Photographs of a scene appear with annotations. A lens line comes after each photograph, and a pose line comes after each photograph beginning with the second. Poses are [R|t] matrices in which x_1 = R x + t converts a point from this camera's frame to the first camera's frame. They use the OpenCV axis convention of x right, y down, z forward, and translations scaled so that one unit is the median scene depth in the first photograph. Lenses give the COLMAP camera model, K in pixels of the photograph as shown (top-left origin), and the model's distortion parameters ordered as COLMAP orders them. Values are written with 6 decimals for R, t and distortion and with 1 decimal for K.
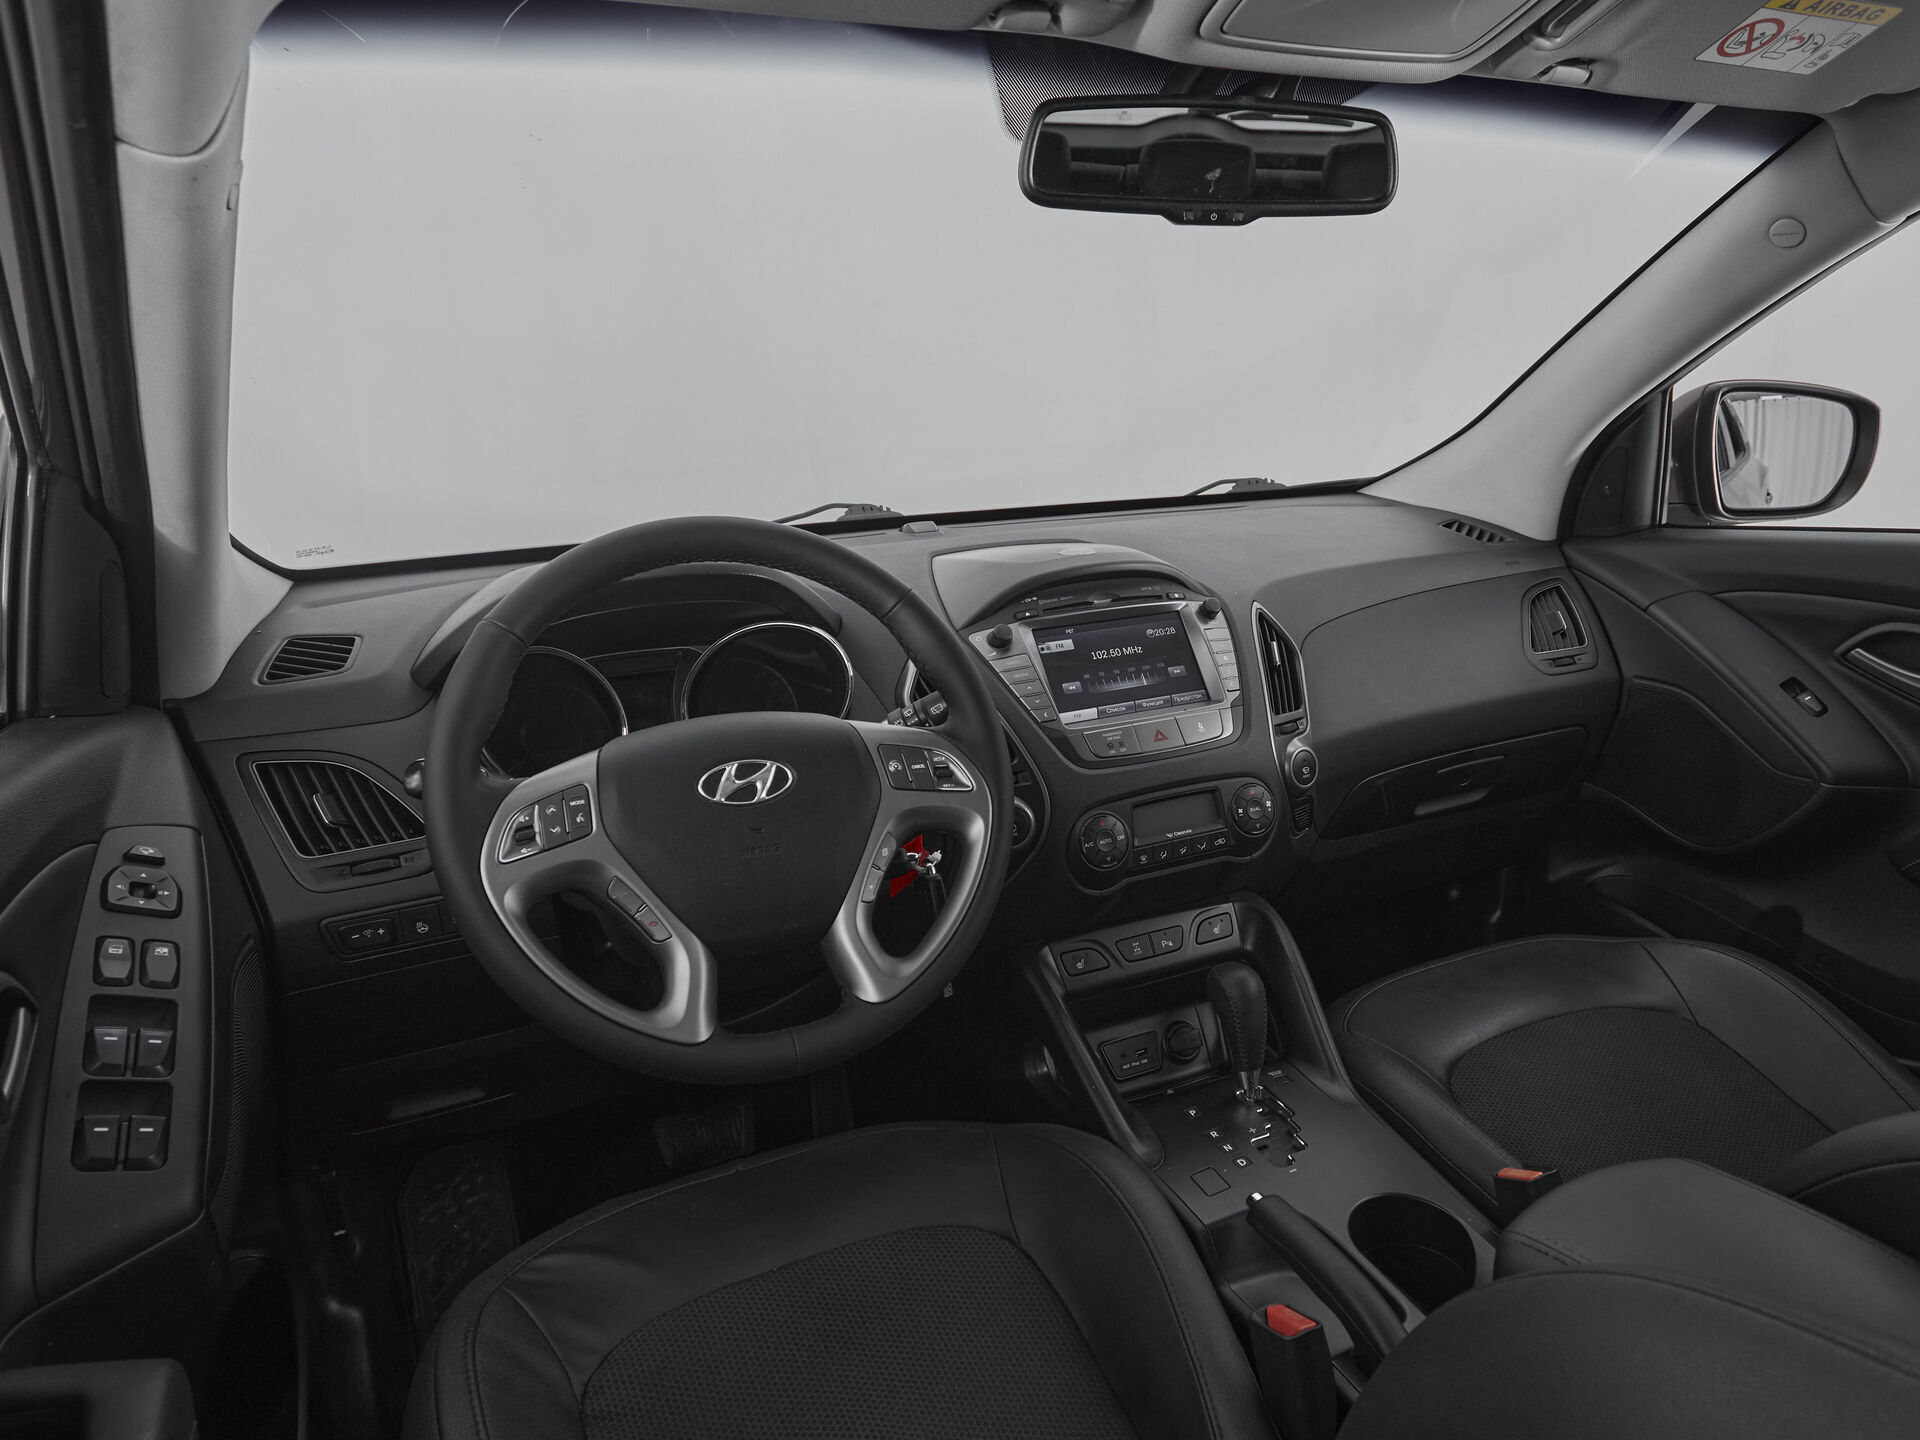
lens RADIAL K [[1261.9, 0, 1033.6], [0, 1261.9, 752.1], [0, 0, 1]] dist [-0.000682, 0.000441]
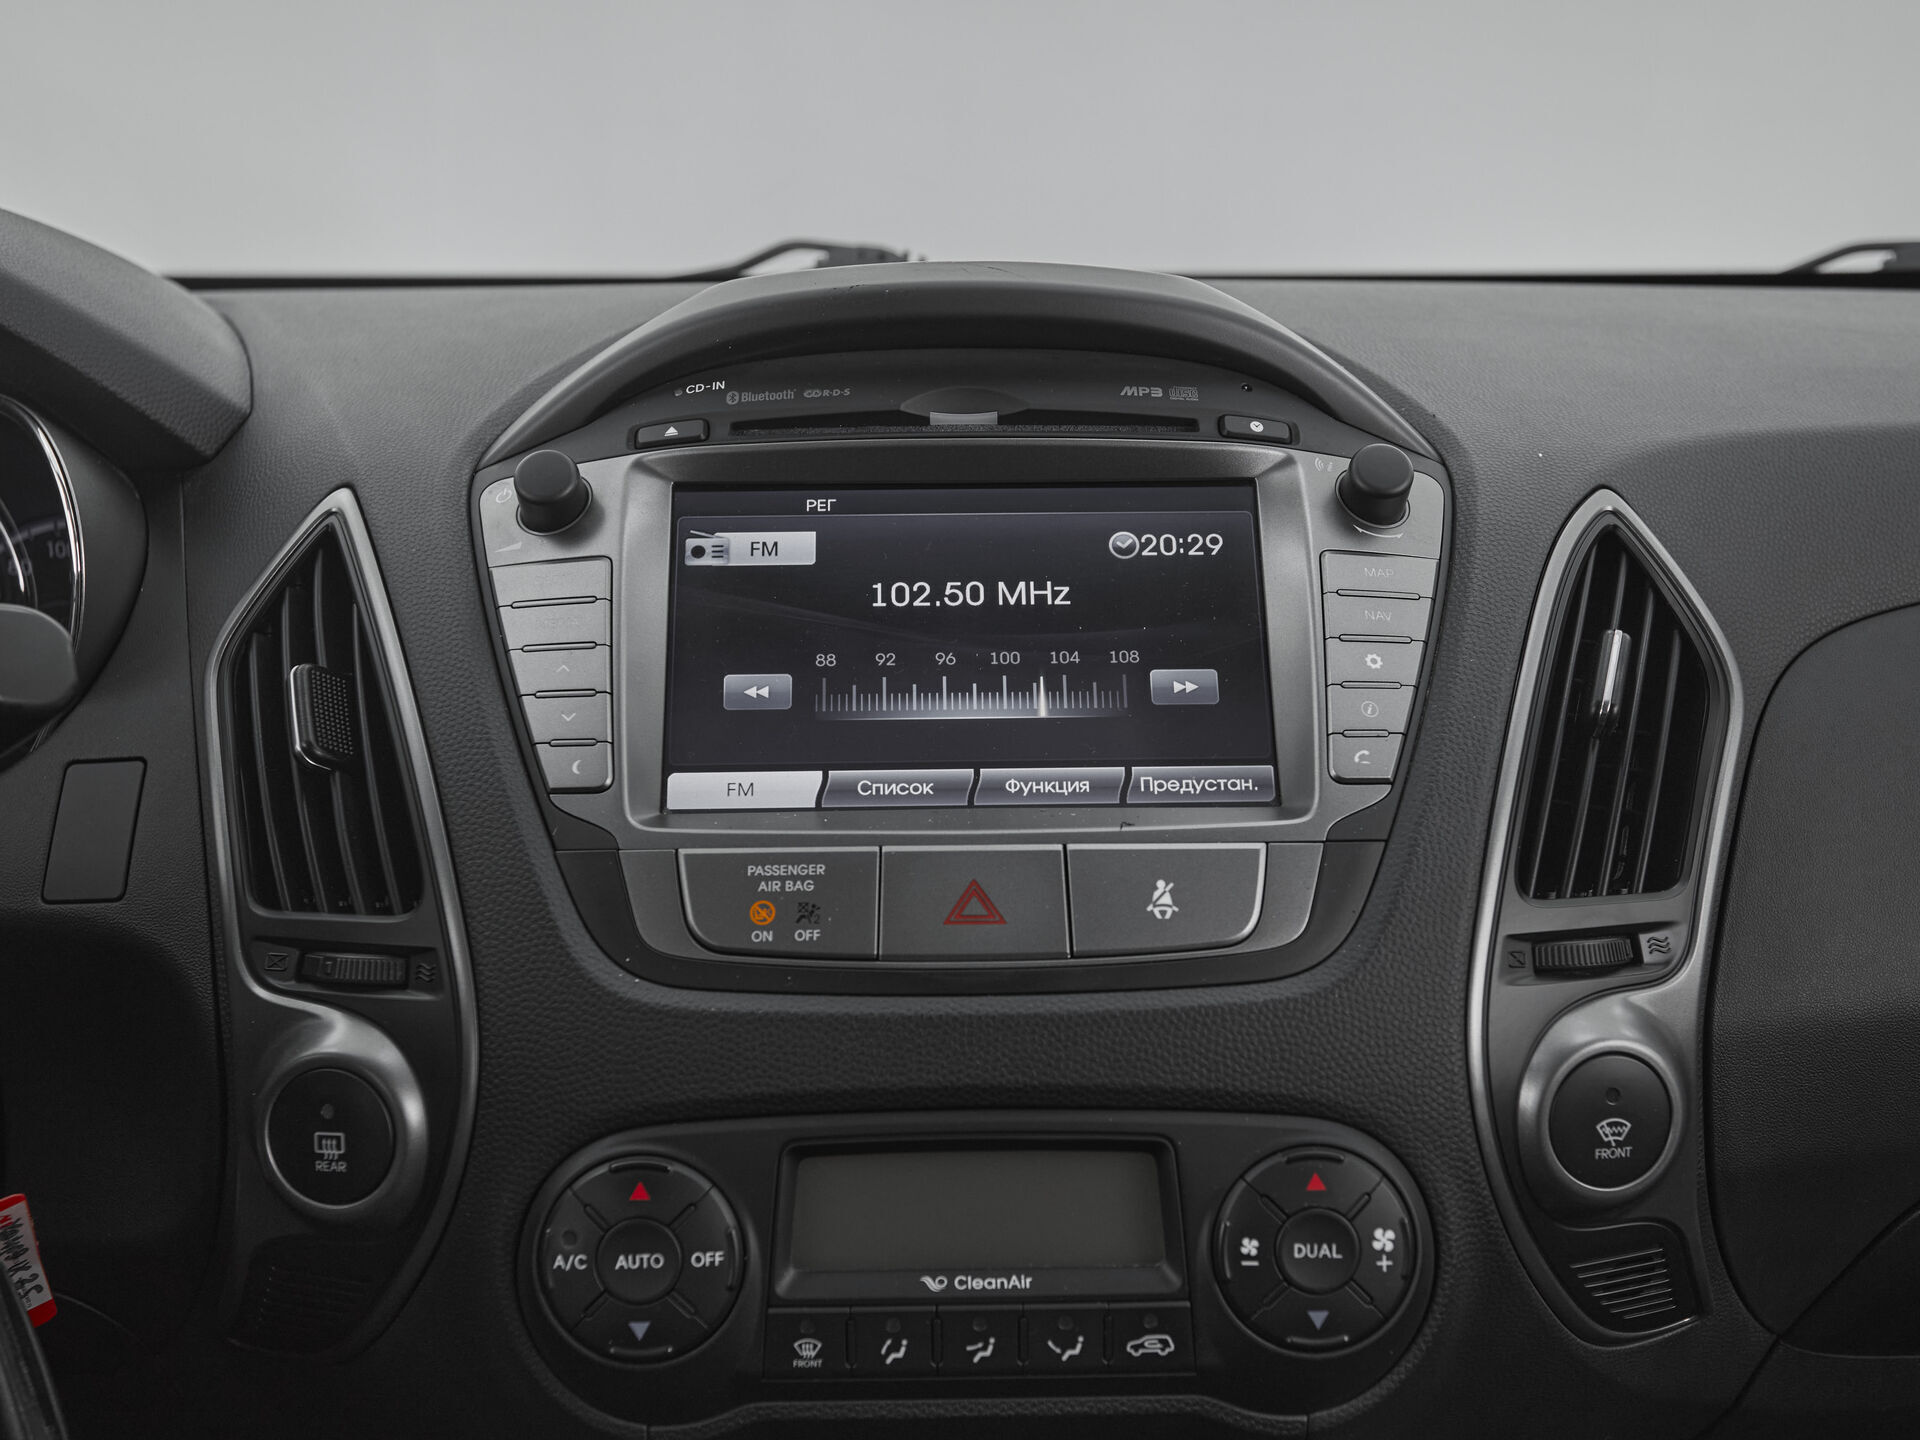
lens RADIAL K [[1914.7, 0, 959.1], [0, 1914.7, 818.5], [0, 0, 1]] dist [-0.036029, 0.028932]
pose [[0.903791, 0.144928, -0.402687, 0.247617], [-0.146195, 0.988866, 0.027775, -0.040327], [0.402229, 0.033768, 0.914916, 0.603647]]
